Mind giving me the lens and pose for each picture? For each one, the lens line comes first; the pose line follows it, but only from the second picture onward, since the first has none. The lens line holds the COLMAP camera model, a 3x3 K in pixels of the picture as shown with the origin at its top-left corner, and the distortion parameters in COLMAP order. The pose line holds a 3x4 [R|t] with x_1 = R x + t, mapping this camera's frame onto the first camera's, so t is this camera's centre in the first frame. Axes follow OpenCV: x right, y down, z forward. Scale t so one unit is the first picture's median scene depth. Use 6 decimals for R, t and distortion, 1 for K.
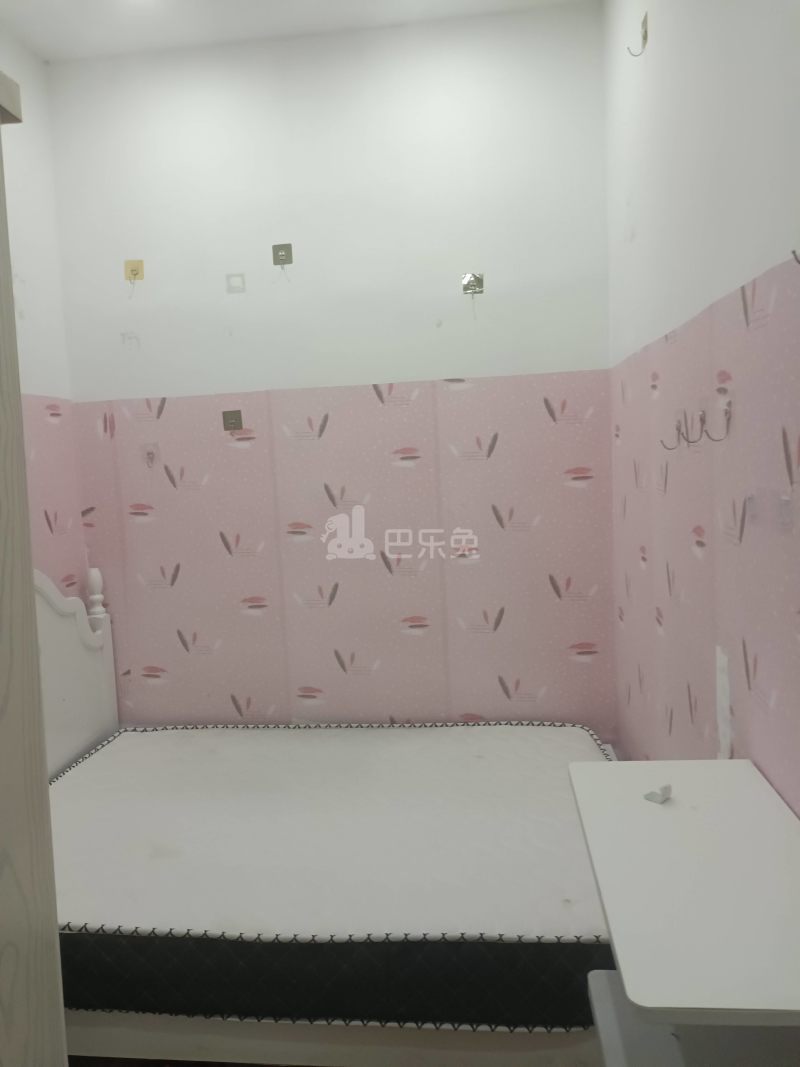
lens RADIAL K [[792.6, 0, 397.3], [0, 792.6, 532.3], [0, 0, 1]] dist [0.050901, -0.049577]
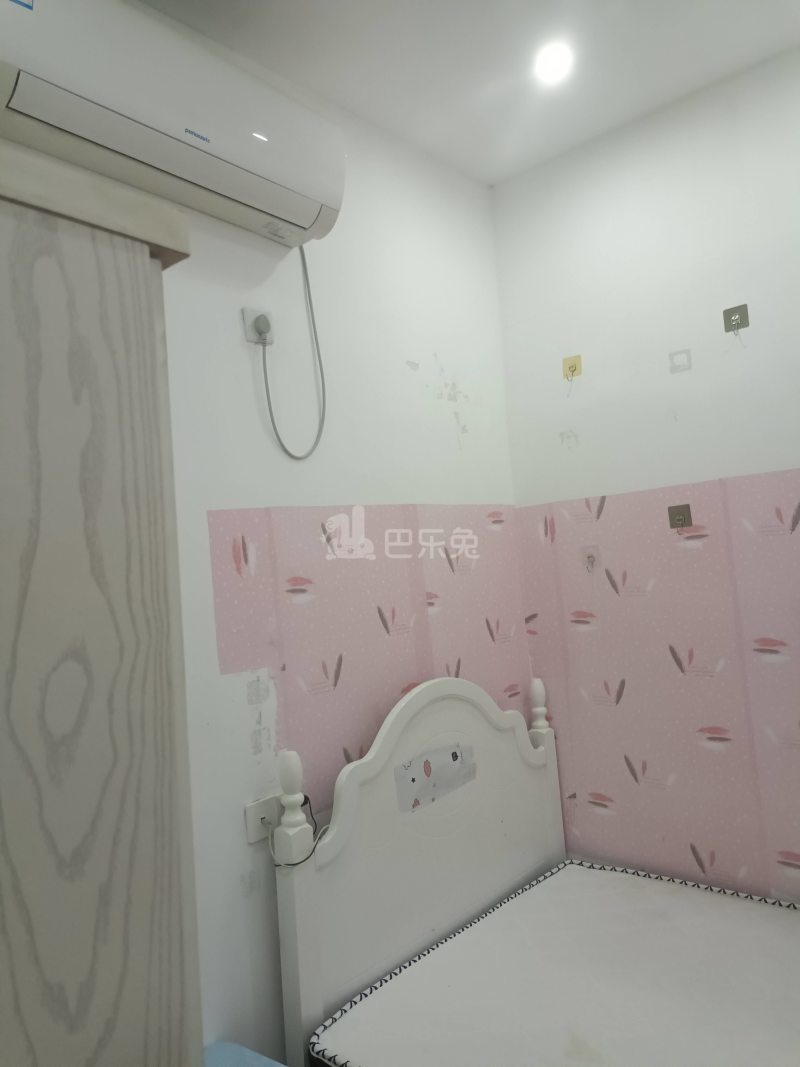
lens RADIAL K [[792.6, 0, 397.3], [0, 792.6, 532.3], [0, 0, 1]] dist [0.050901, -0.049577]
pose [[0.817897, -0.045488, -0.573563, 0.037122], [-0.010206, 0.995566, -0.093510, -0.039701], [0.575274, 0.082336, 0.813806, 0.121487]]
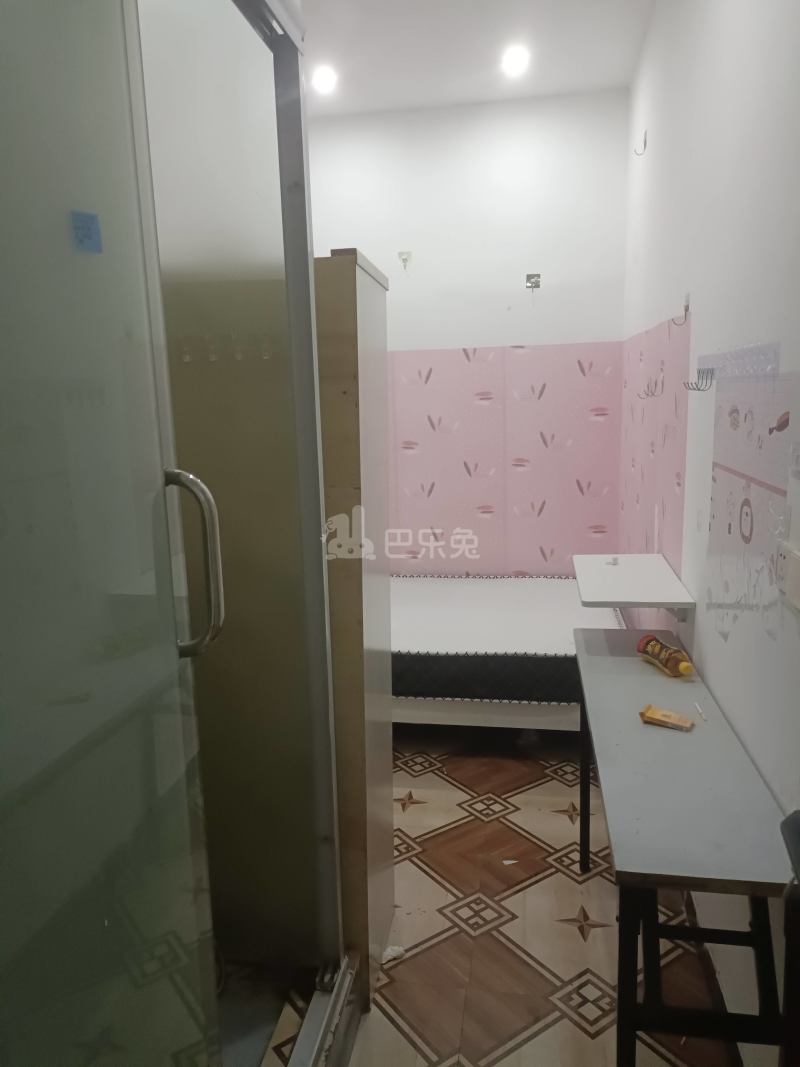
lens RADIAL K [[792.6, 0, 397.3], [0, 792.6, 532.3], [0, 0, 1]] dist [0.050901, -0.049577]
pose [[0.998117, 0.028232, -0.054449, -0.060937], [-0.023629, 0.996235, 0.083410, 0.035313], [0.056599, -0.081966, 0.995027, -0.510025]]
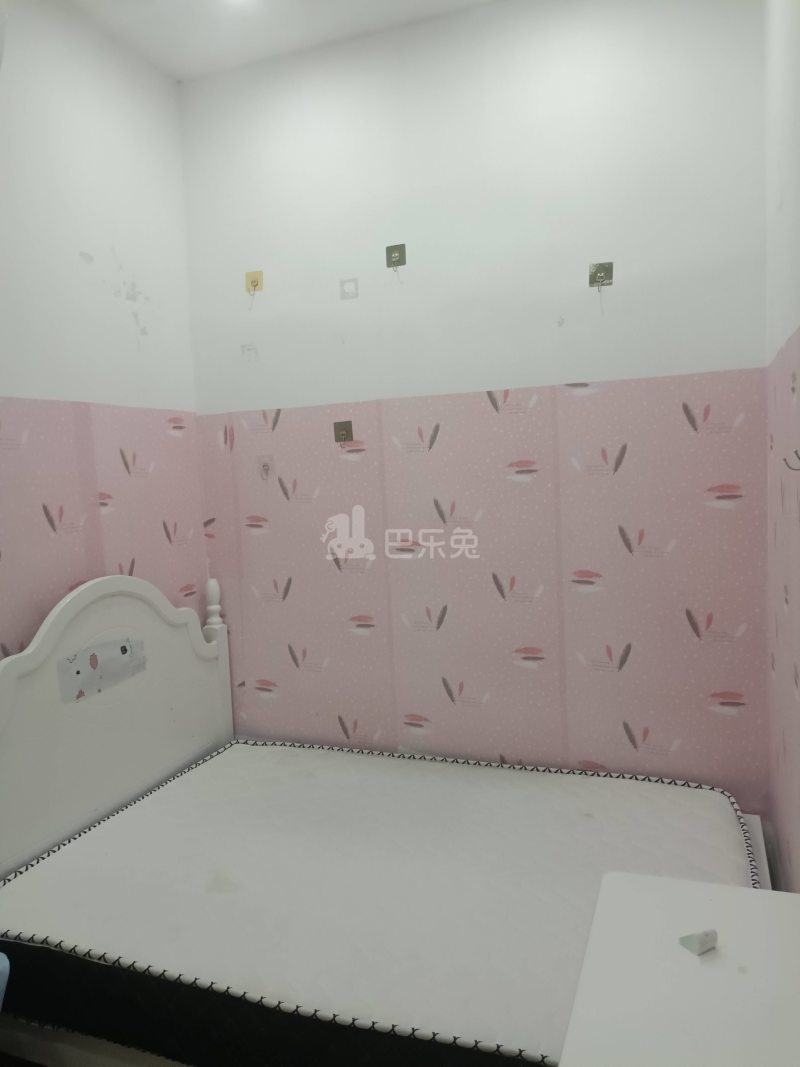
lens RADIAL K [[792.6, 0, 397.3], [0, 792.6, 532.3], [0, 0, 1]] dist [0.050901, -0.049577]
pose [[0.967724, 0.025443, -0.250726, 0.100377], [-0.026492, 0.999649, -0.000811, -0.019845], [0.250617, 0.007427, 0.968058, 0.086675]]
